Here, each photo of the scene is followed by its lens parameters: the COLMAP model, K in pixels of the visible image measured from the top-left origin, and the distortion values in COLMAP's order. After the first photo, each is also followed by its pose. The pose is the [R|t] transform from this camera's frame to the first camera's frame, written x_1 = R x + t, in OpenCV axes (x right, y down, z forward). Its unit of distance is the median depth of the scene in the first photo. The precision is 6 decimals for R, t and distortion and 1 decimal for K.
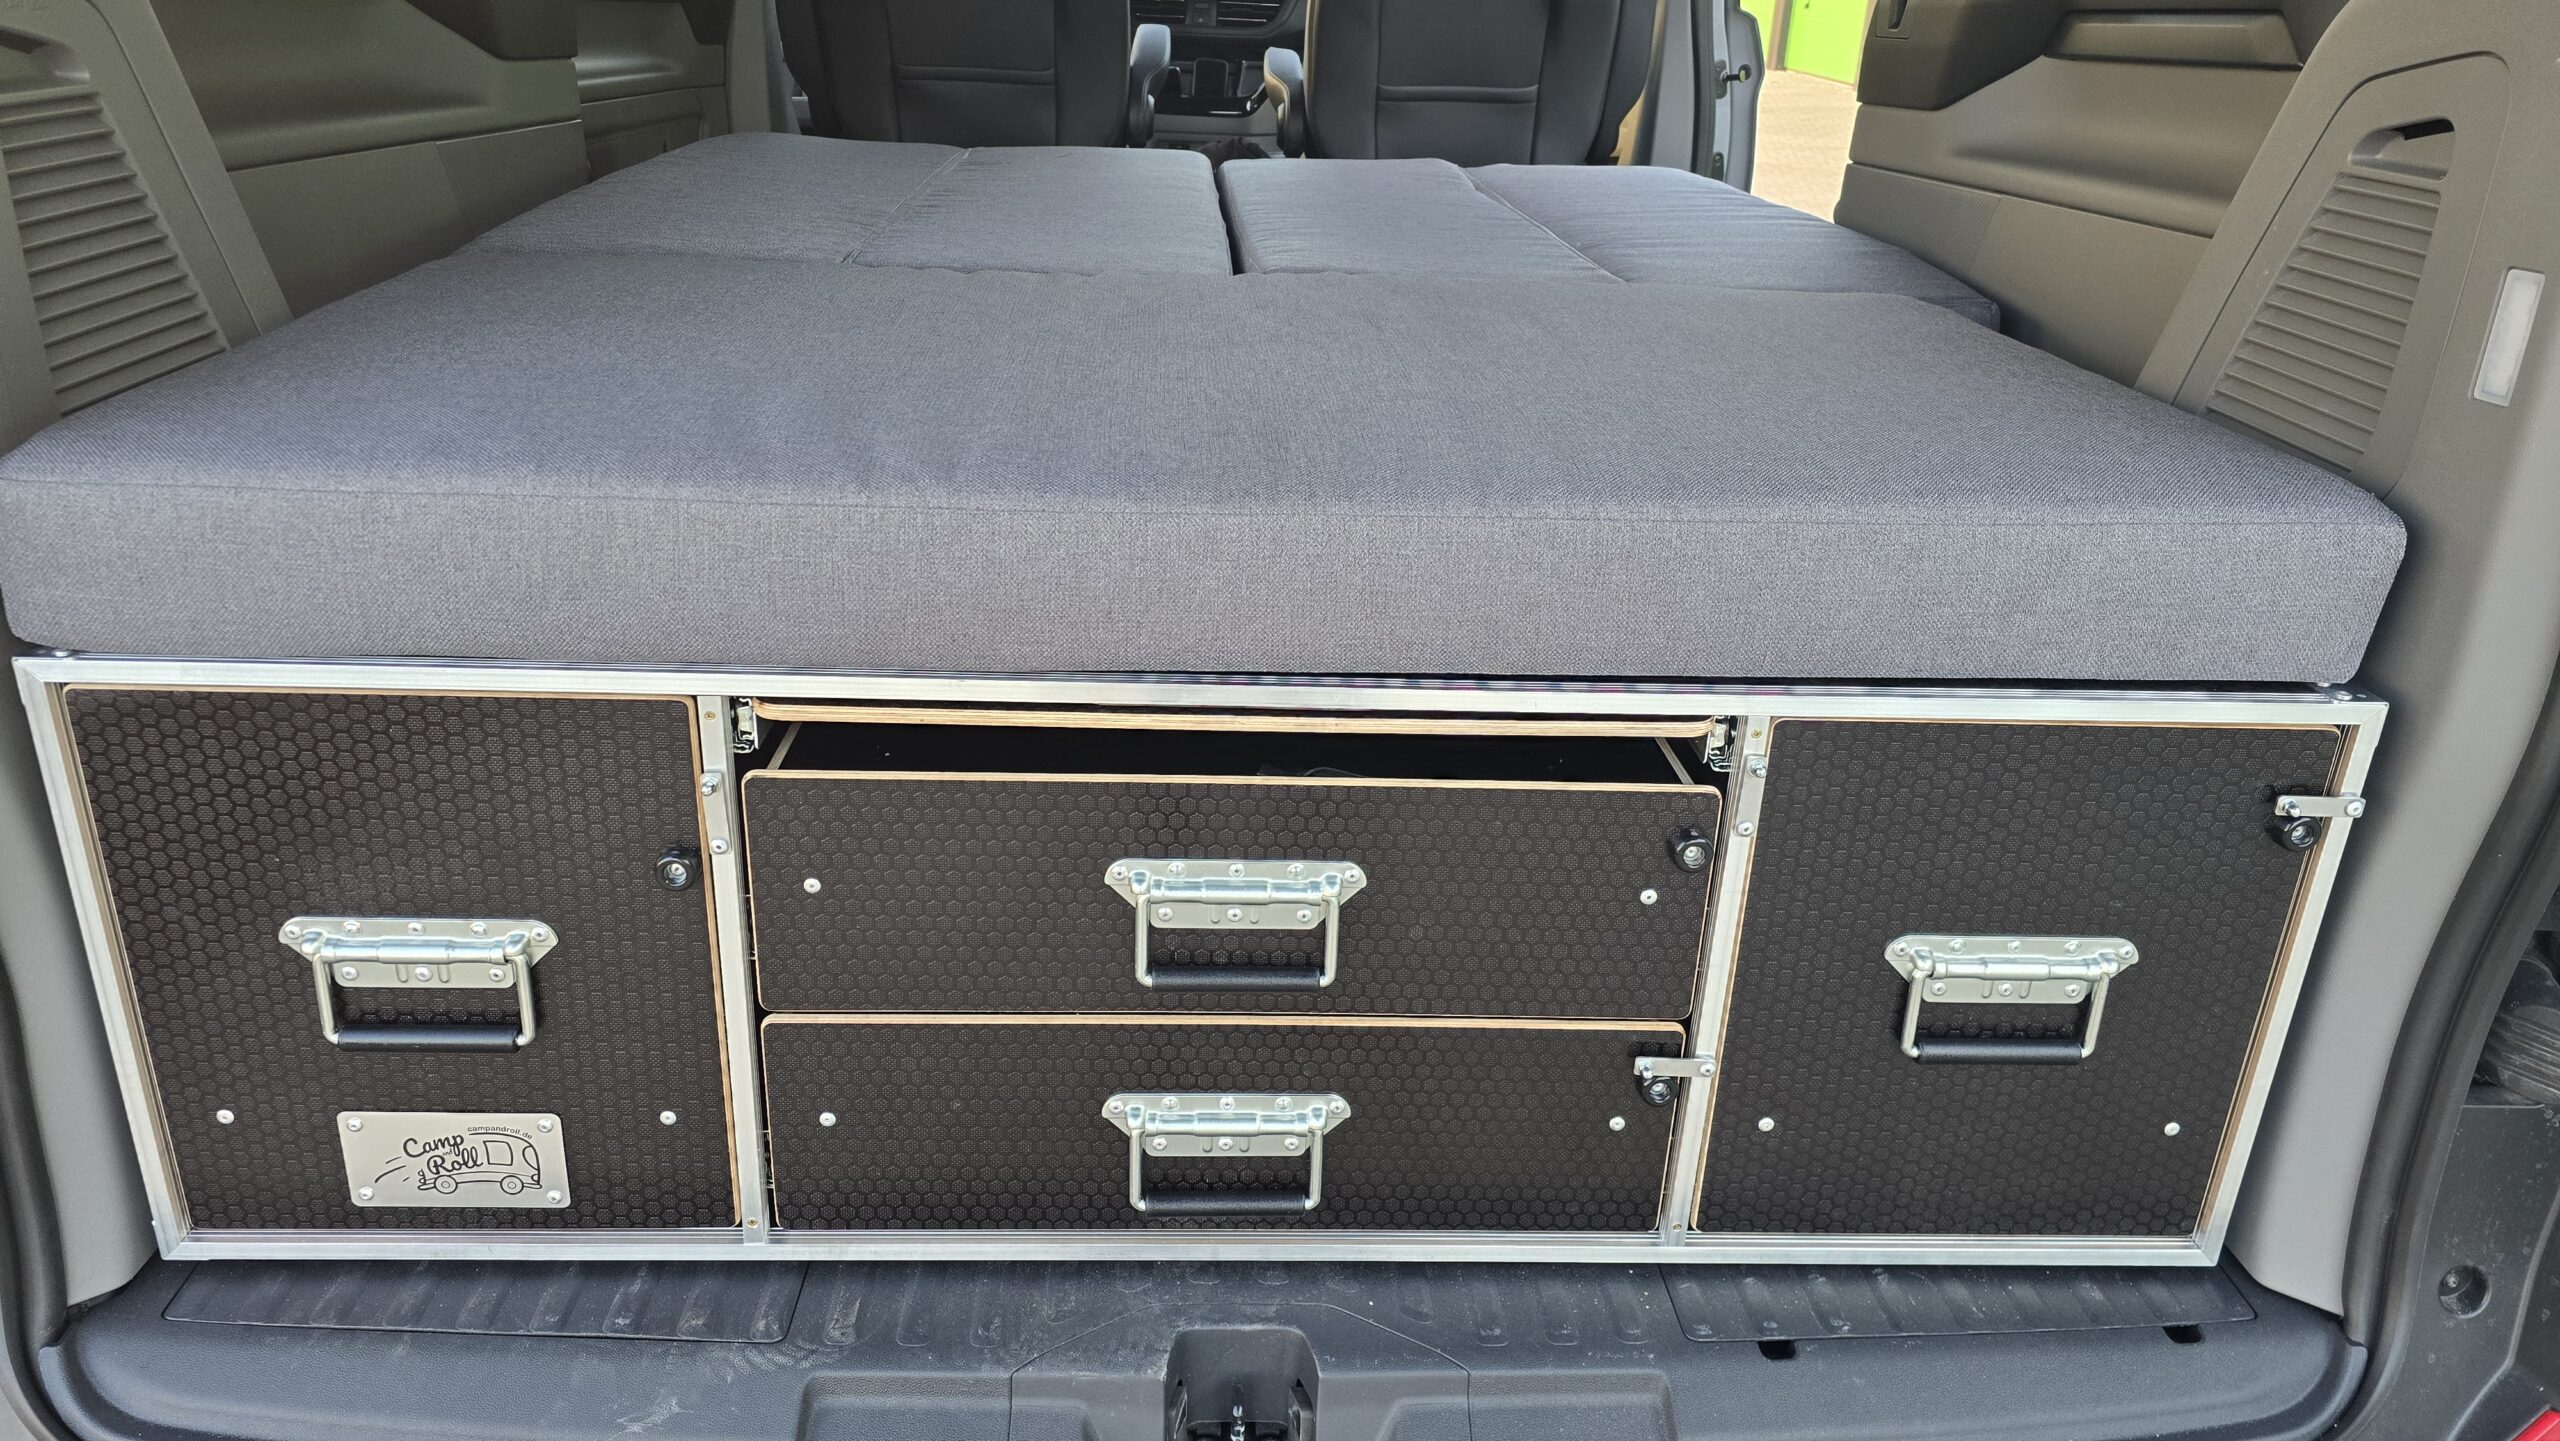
lens RADIAL K [[1797.9, 0, 1295.5], [0, 1797.9, 693.7], [0, 0, 1]] dist [0.057135, -0.057169]
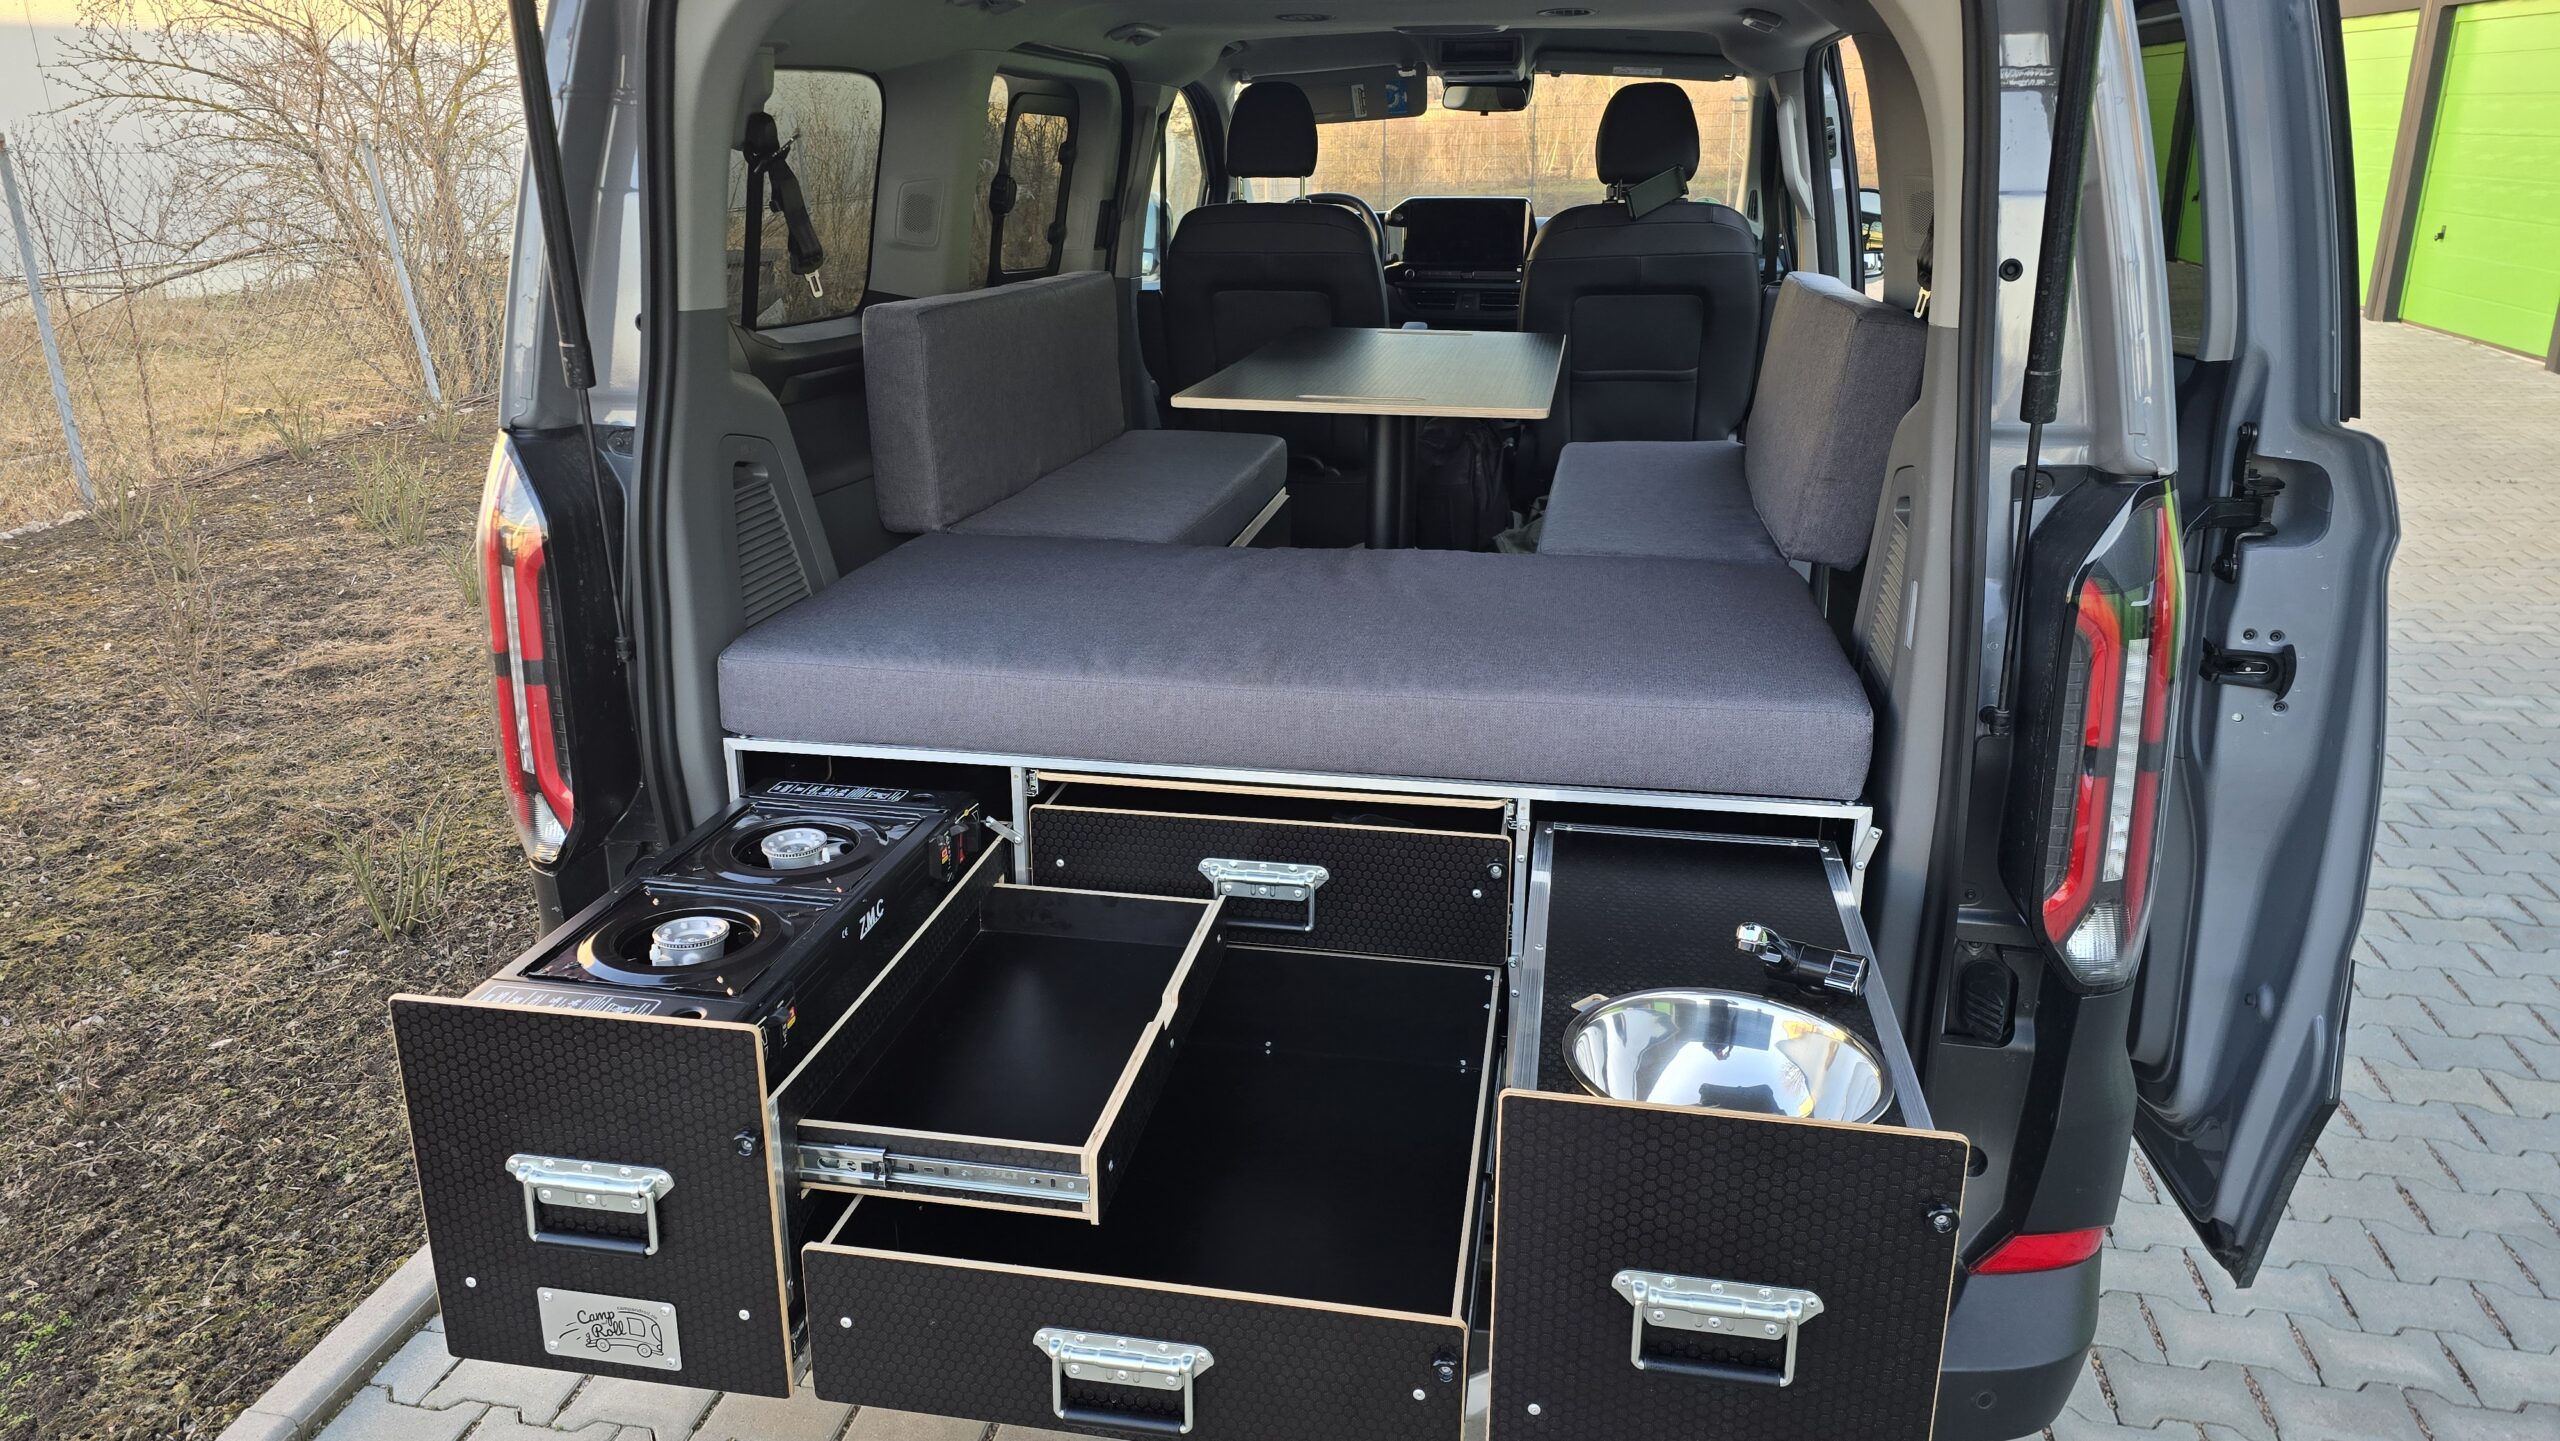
lens RADIAL K [[1797.9, 0, 1247.5], [0, 1797.9, 705.2], [0, 0, 1]] dist [0.057135, -0.057169]
pose [[0.972768, 0.027769, -0.230110, 0.357693], [-0.047019, 0.995797, -0.078601, -0.150679], [0.226960, 0.087280, 0.969985, -0.336085]]
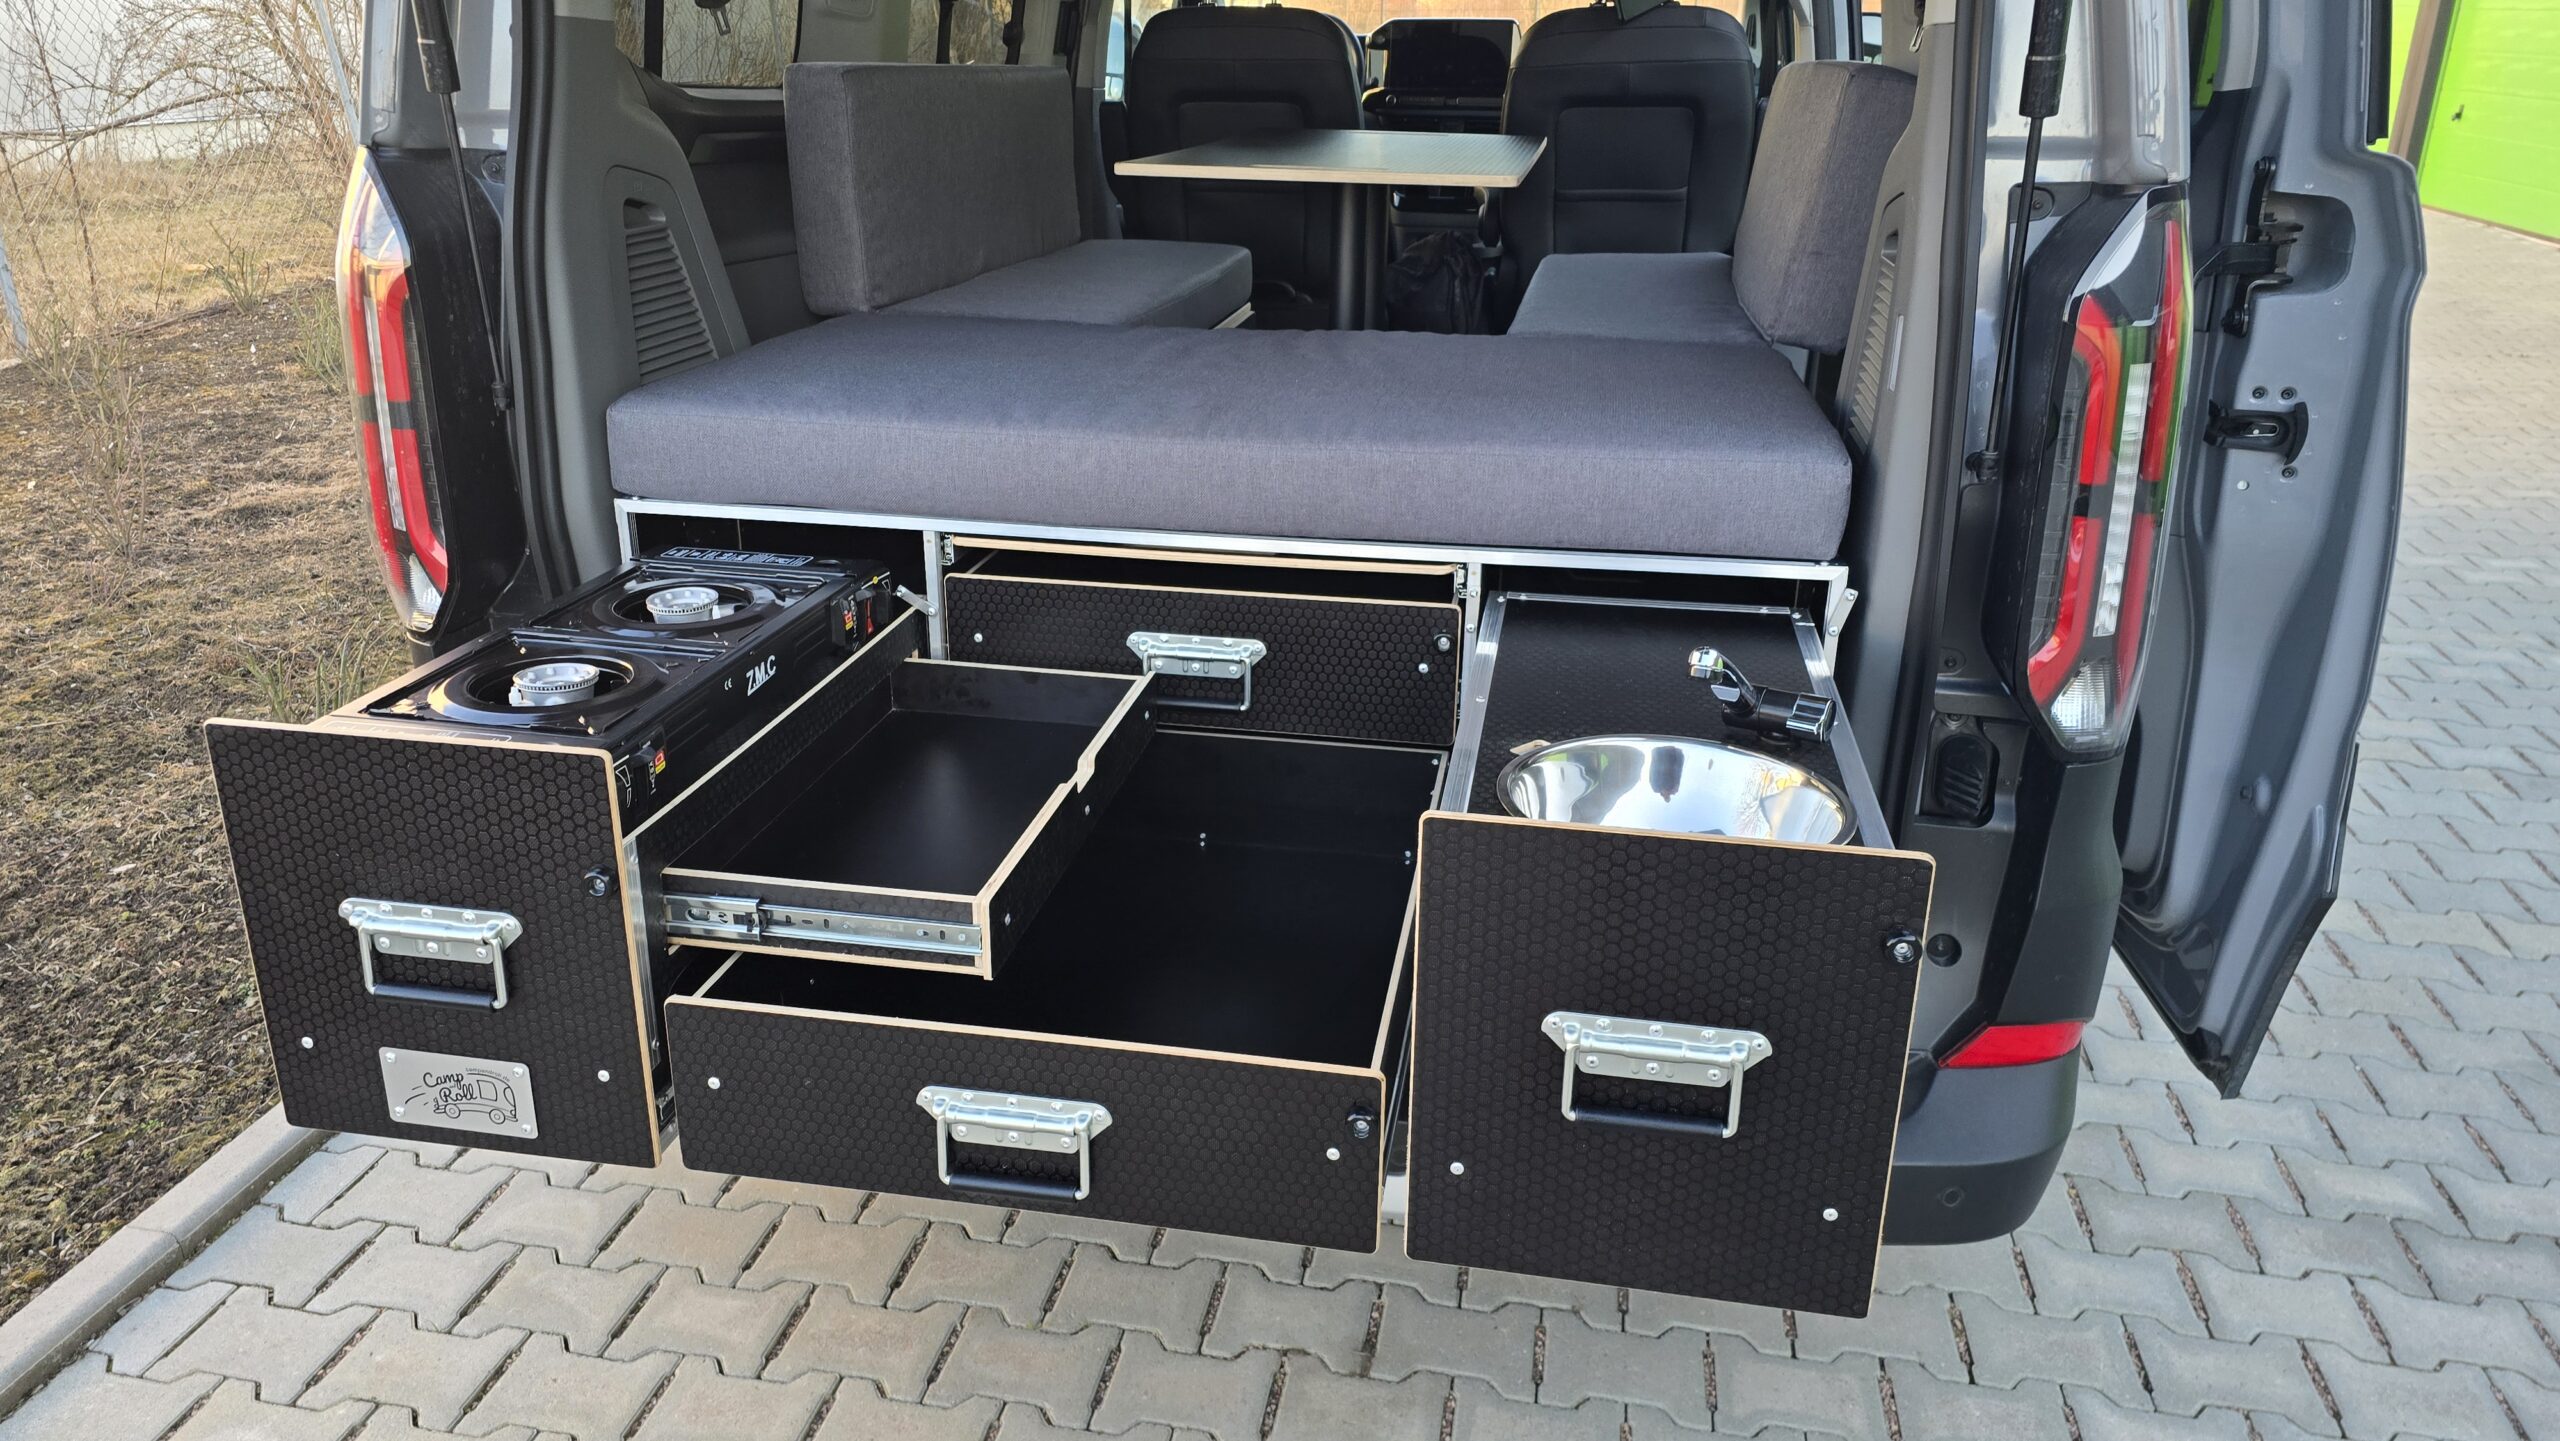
lens RADIAL K [[1797.9, 0, 1251.9], [0, 1797.9, 678.4], [0, 0, 1]] dist [0.057135, -0.057169]
pose [[0.974541, 0.044152, -0.219821, 0.385584], [-0.055136, 0.997505, -0.044083, -0.018013], [0.217327, 0.055081, 0.974544, -0.181979]]
